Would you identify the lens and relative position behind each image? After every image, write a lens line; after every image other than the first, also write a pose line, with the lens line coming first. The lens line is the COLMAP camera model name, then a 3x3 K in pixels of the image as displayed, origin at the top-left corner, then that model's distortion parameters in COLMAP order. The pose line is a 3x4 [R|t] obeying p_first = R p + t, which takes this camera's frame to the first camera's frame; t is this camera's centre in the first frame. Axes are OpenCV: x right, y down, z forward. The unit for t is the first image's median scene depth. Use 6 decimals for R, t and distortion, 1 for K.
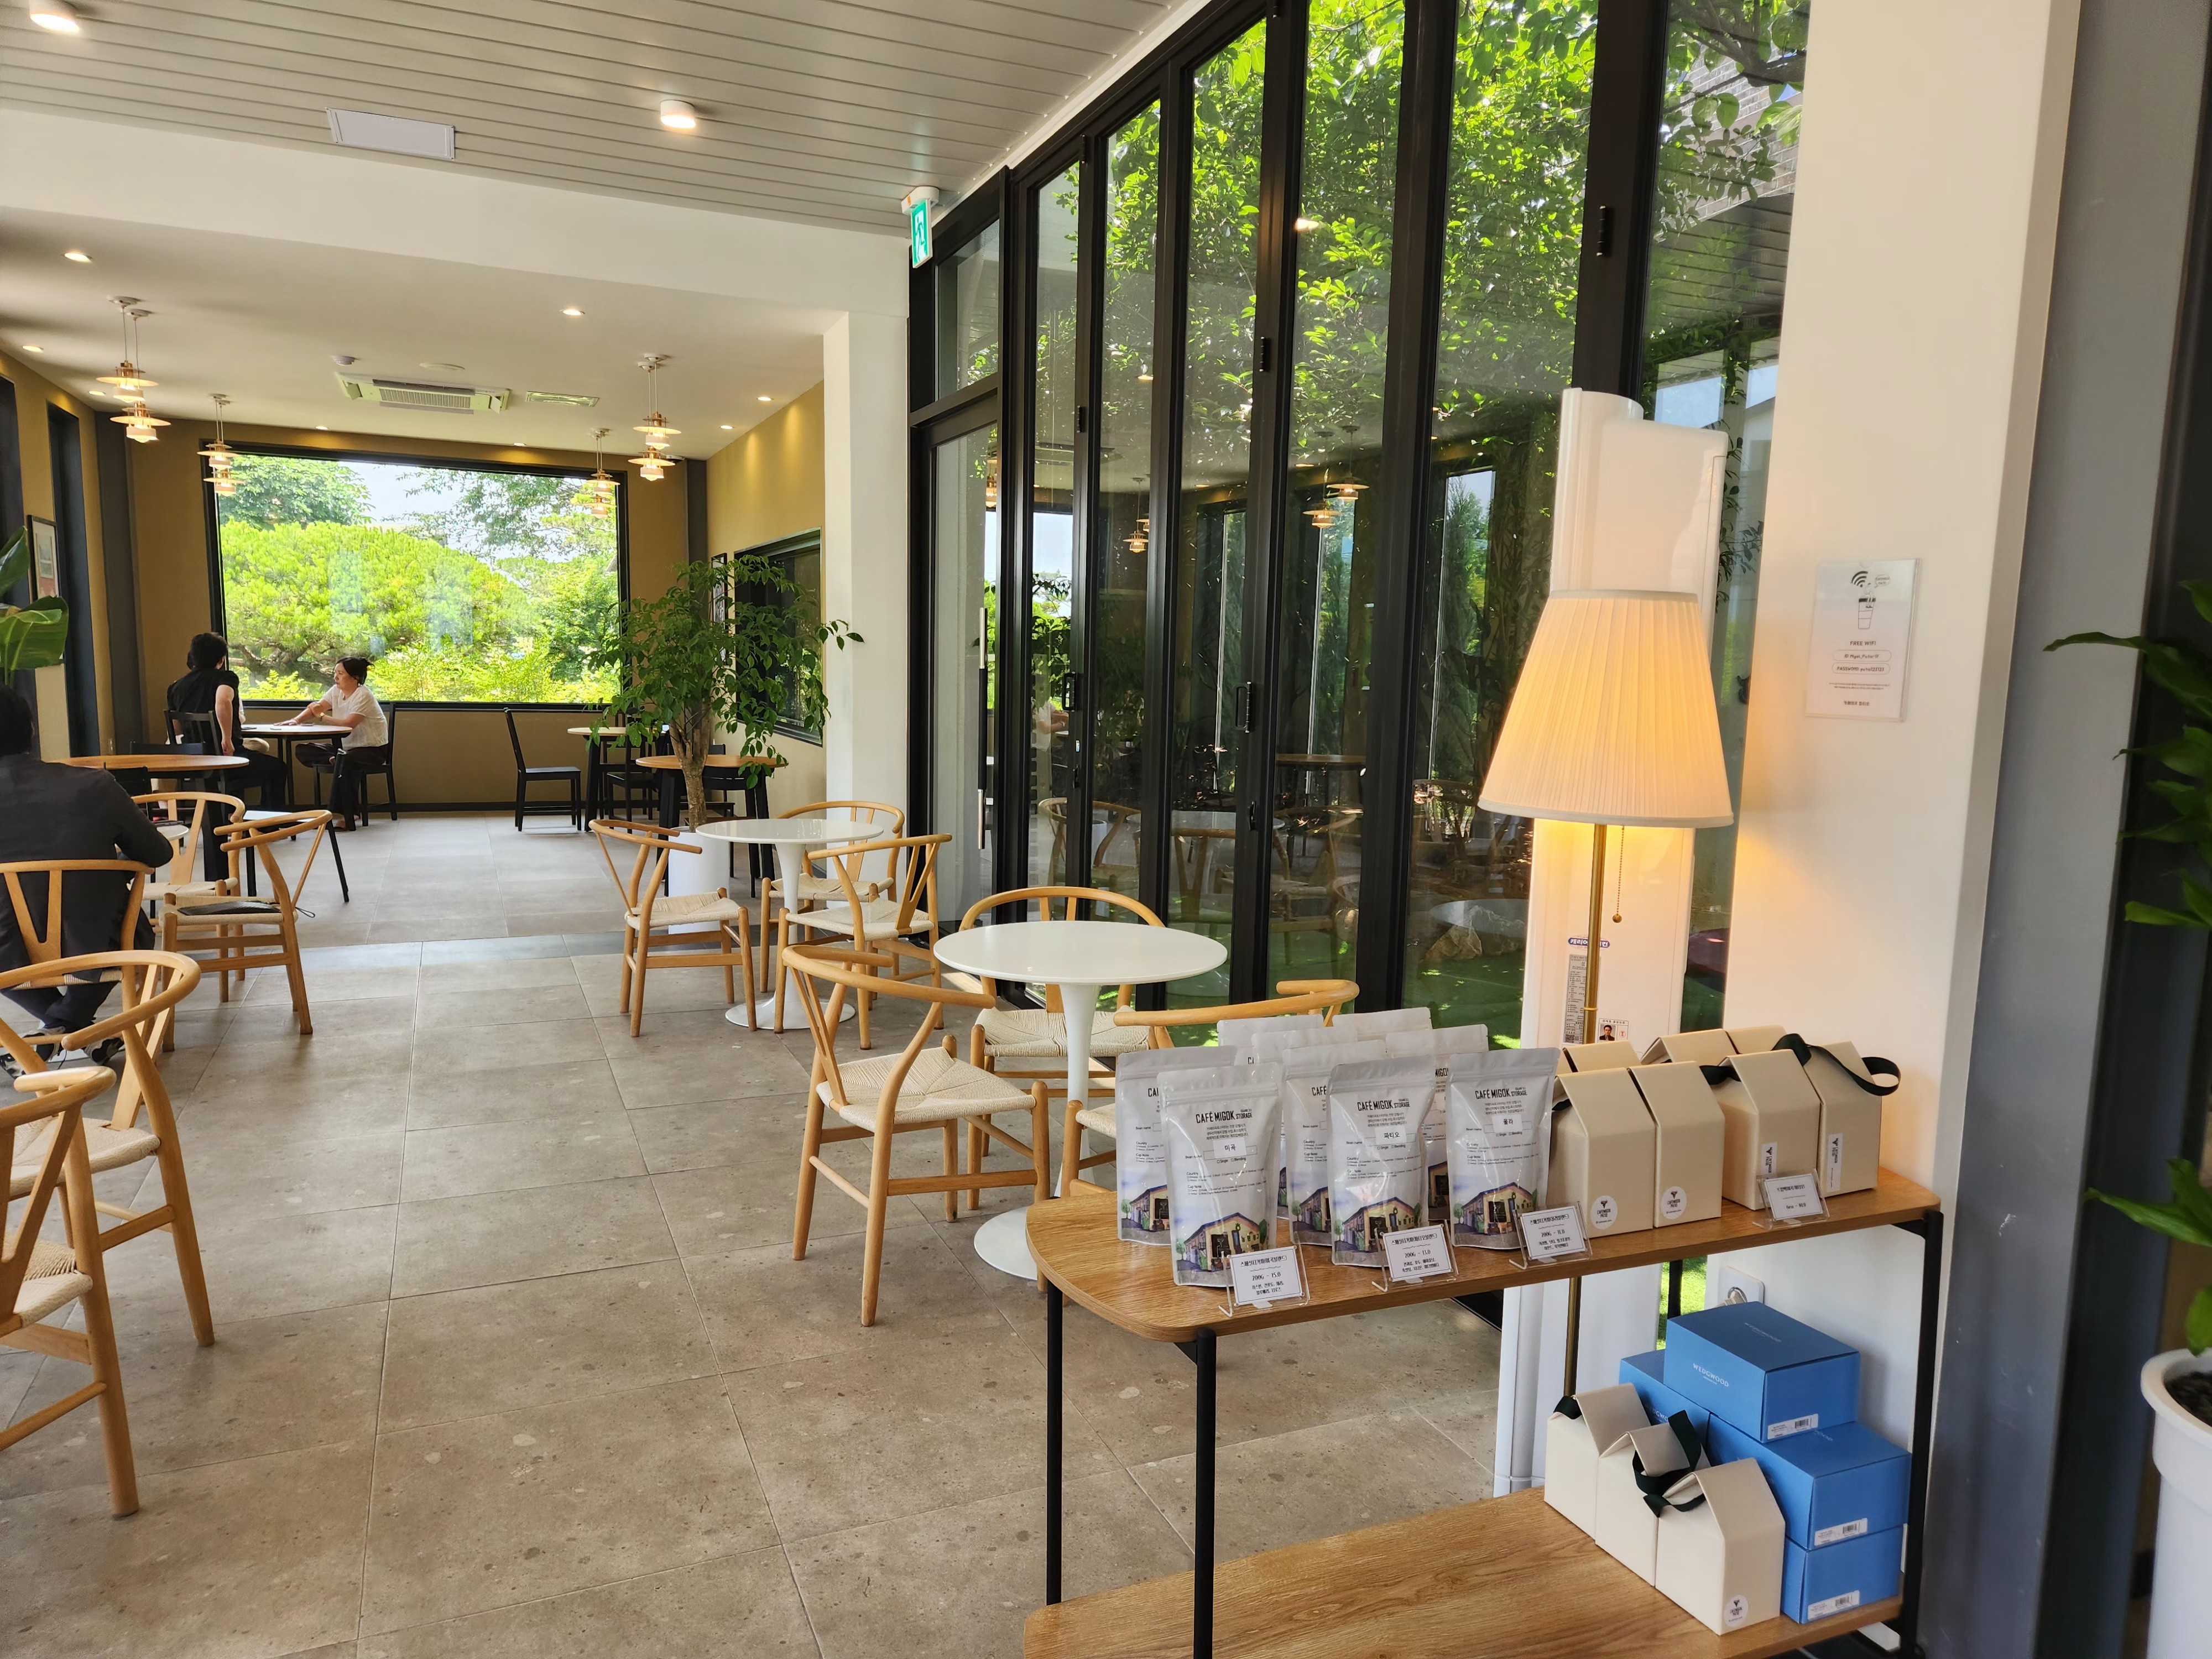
lens RADIAL K [[1486.3, 0, 1099.1], [0, 1486.3, 834.0], [0, 0, 1]] dist [0.035559, -0.026068]
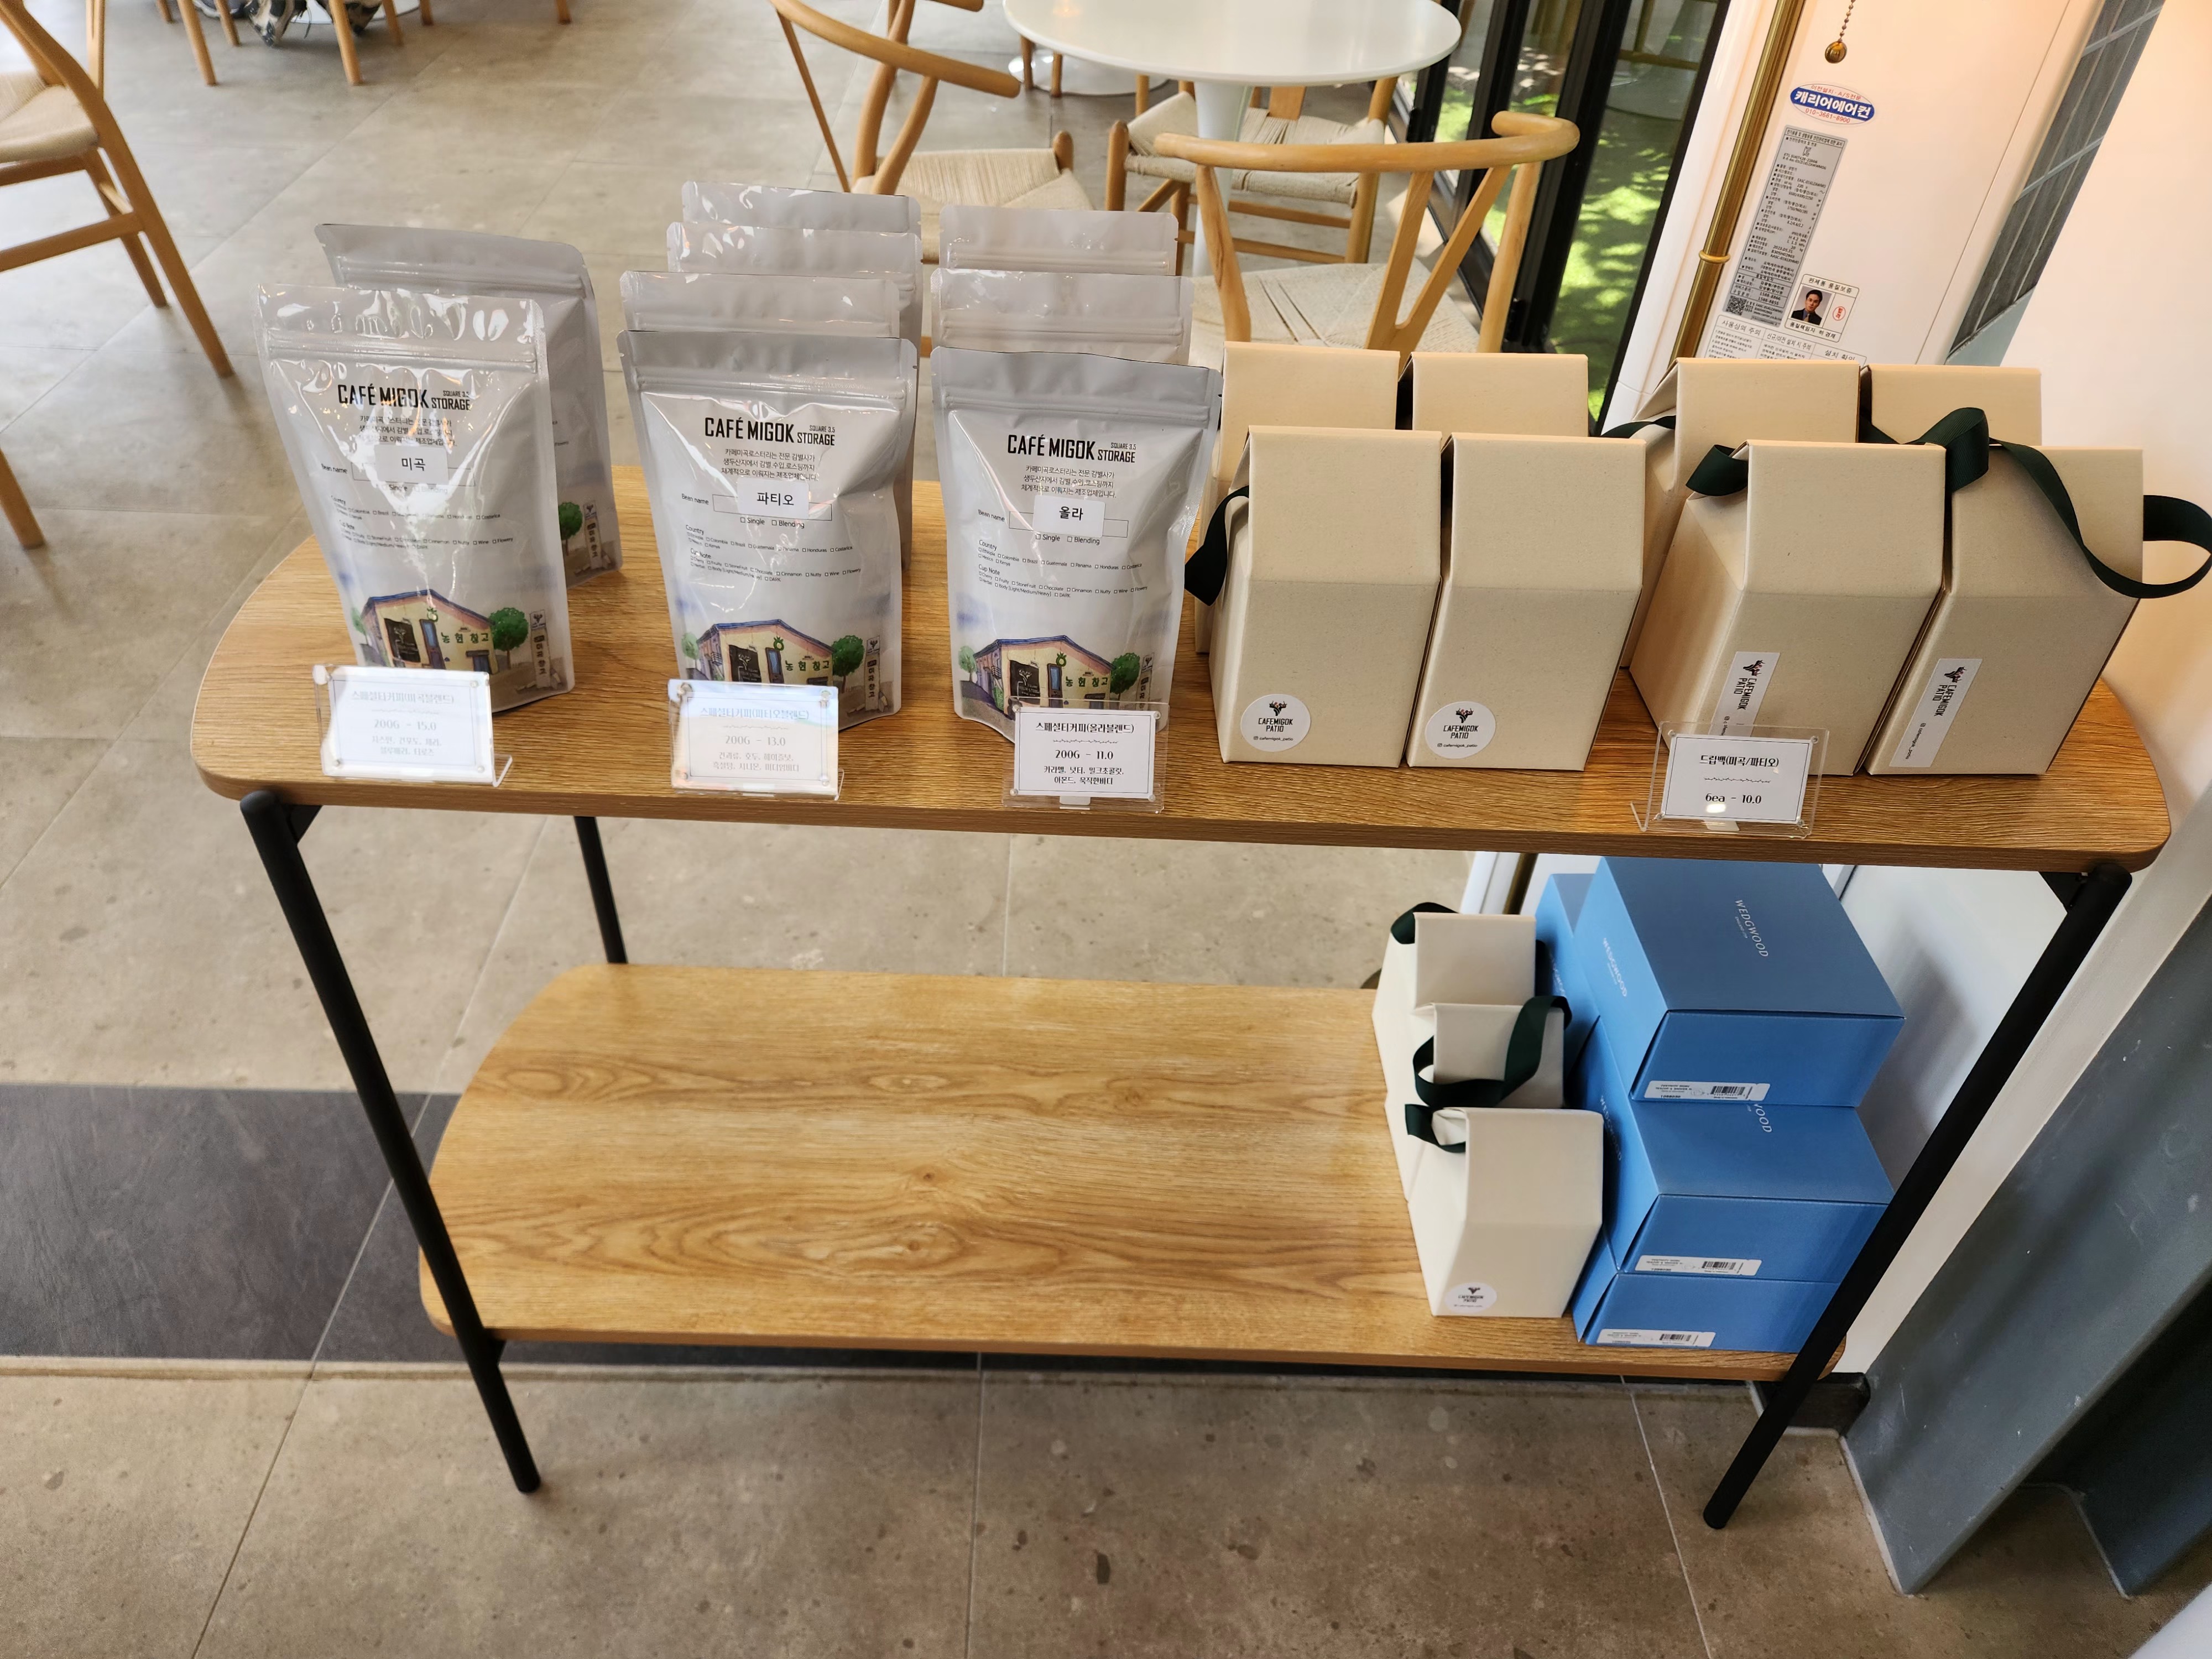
lens RADIAL K [[1486.3, 0, 1105.6], [0, 1486.3, 834.5], [0, 0, 1]] dist [0.035559, -0.026068]
pose [[0.917579, 0.272064, -0.289880, 0.426386], [-0.065197, 0.822267, 0.565355, 0.011948], [0.392172, -0.499859, 0.772232, 0.570937]]
